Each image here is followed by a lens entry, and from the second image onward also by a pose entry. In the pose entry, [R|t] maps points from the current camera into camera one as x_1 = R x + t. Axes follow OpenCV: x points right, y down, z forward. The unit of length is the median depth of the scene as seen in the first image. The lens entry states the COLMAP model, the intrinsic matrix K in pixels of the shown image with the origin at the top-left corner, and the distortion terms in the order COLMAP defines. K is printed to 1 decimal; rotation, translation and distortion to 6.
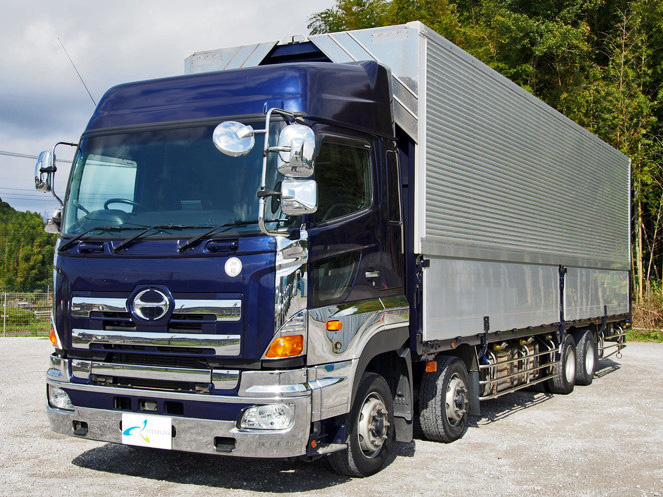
lens RADIAL K [[943.5, 0, 331.5], [0, 943.5, 248.5], [0, 0, 1]] dist [-0.011737, -0.007545]
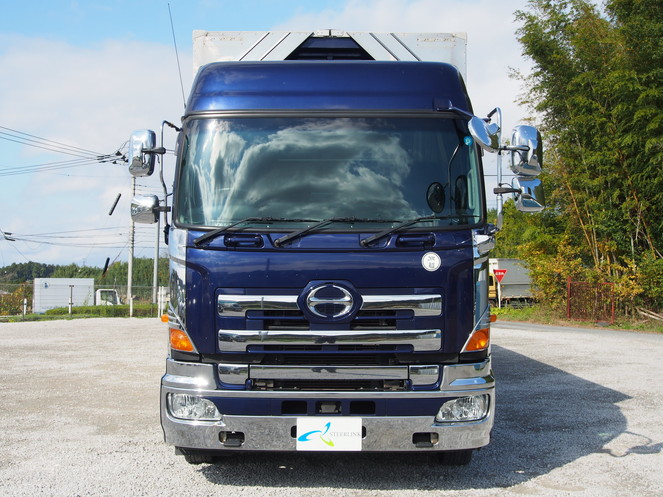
lens RADIAL K [[910.9, 0, 331.5], [0, 910.9, 248.5], [0, 0, 1]] dist [0.014240, 0.012082]
pose [[0.880737, 0.007503, 0.473546, -0.627988], [-0.010432, 0.999939, 0.003560, 0.003156], [-0.473490, -0.008076, 0.880762, 0.191658]]
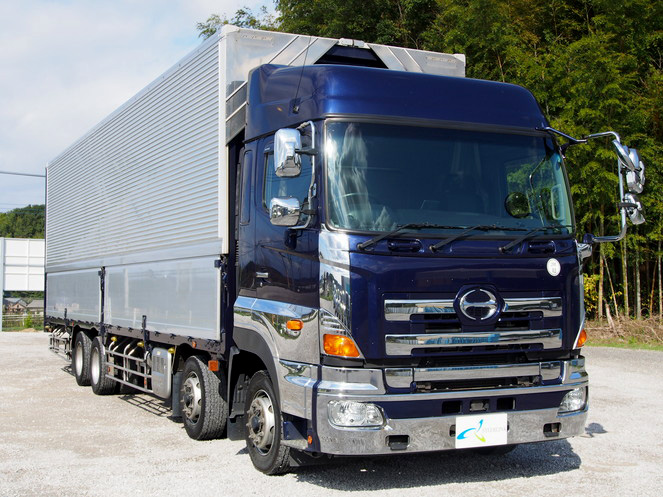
lens RADIAL K [[943.5, 0, 331.5], [0, 943.5, 248.5], [0, 0, 1]] dist [-0.011737, -0.007545]
pose [[0.591824, 0.023621, 0.805721, -1.096107], [-0.017662, 0.999711, -0.016335, 0.019360], [-0.805874, -0.004563, 0.592070, 0.535713]]
